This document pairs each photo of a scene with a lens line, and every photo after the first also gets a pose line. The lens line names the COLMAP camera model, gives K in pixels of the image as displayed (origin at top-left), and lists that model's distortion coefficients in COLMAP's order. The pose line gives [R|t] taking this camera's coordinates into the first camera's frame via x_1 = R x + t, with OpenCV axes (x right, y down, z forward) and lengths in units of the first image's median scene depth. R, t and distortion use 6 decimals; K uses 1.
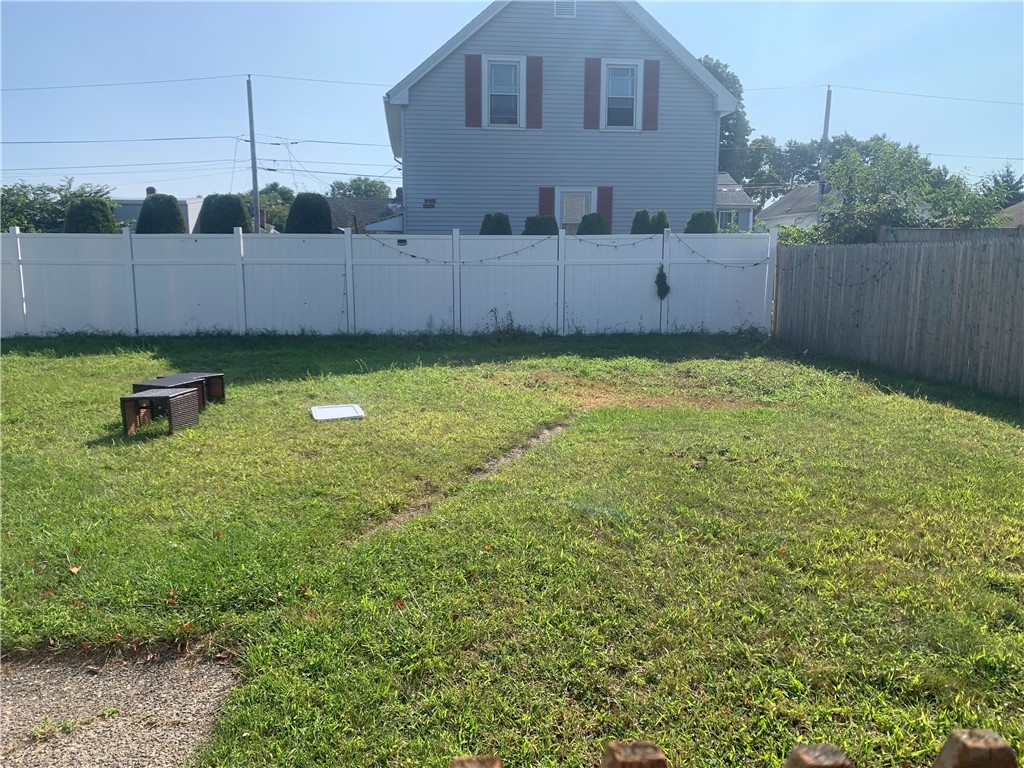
lens RADIAL K [[792.1, 0, 514.5], [0, 792.1, 381.7], [0, 0, 1]] dist [0.041698, -0.035511]
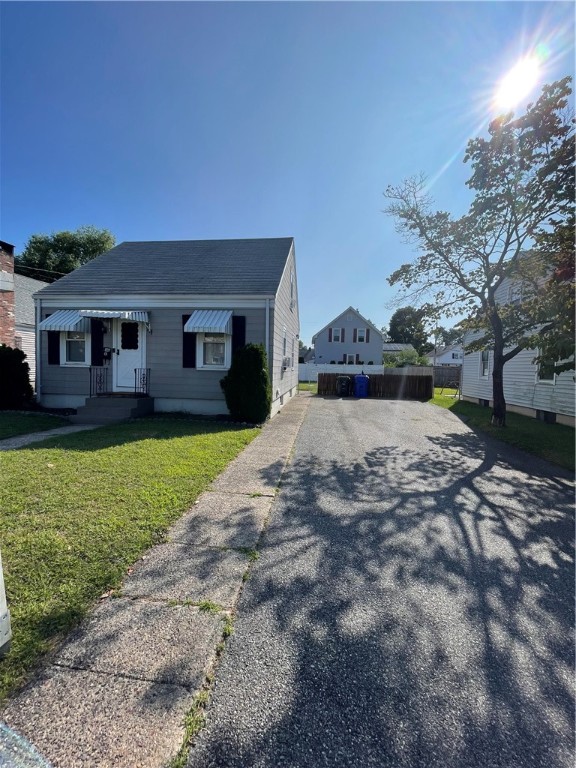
lens RADIAL K [[312.6, 0, 290.3], [0, 312.6, 380.5], [0, 0, 1]] dist [-0.005643, 0.000979]
pose [[0.982566, 0.031184, -0.183280, 0.084789], [-0.051334, 0.993014, -0.106248, 0.169318], [0.178686, 0.113804, 0.977302, -1.136184]]
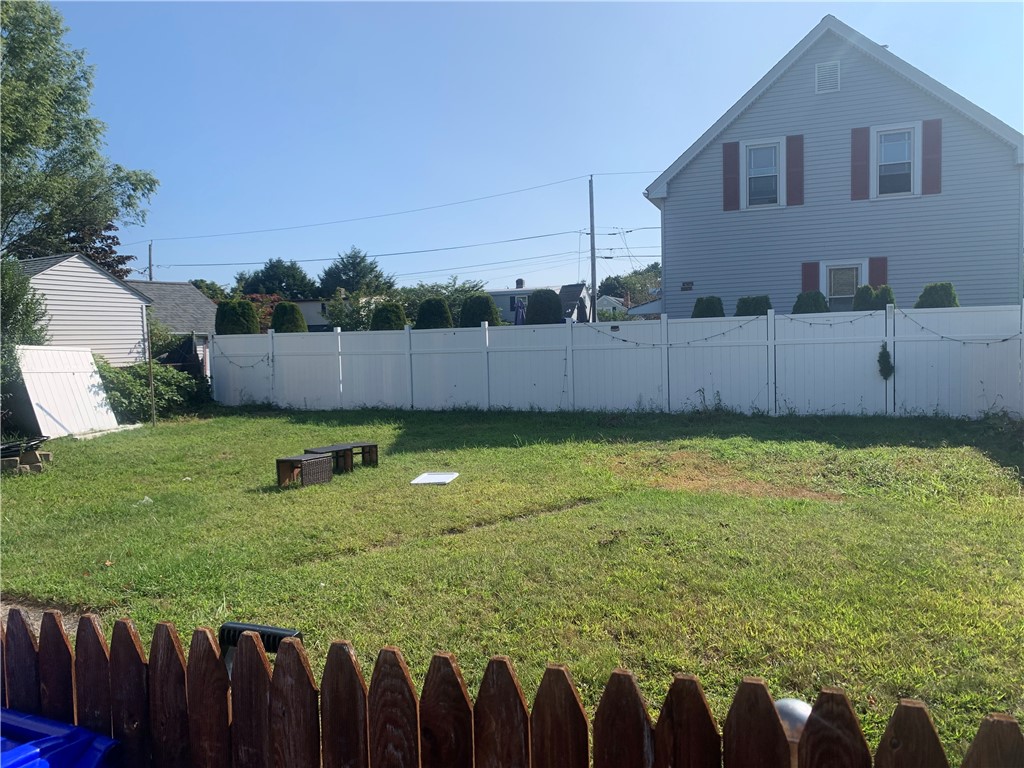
lens RADIAL K [[792.1, 0, 516.0], [0, 792.1, 386.8], [0, 0, 1]] dist [0.041698, -0.035511]
pose [[0.887588, 0.002298, -0.460633, 0.218217], [-0.040896, 0.996432, -0.073832, -0.008414], [0.458820, 0.084370, 0.884515, -0.020009]]
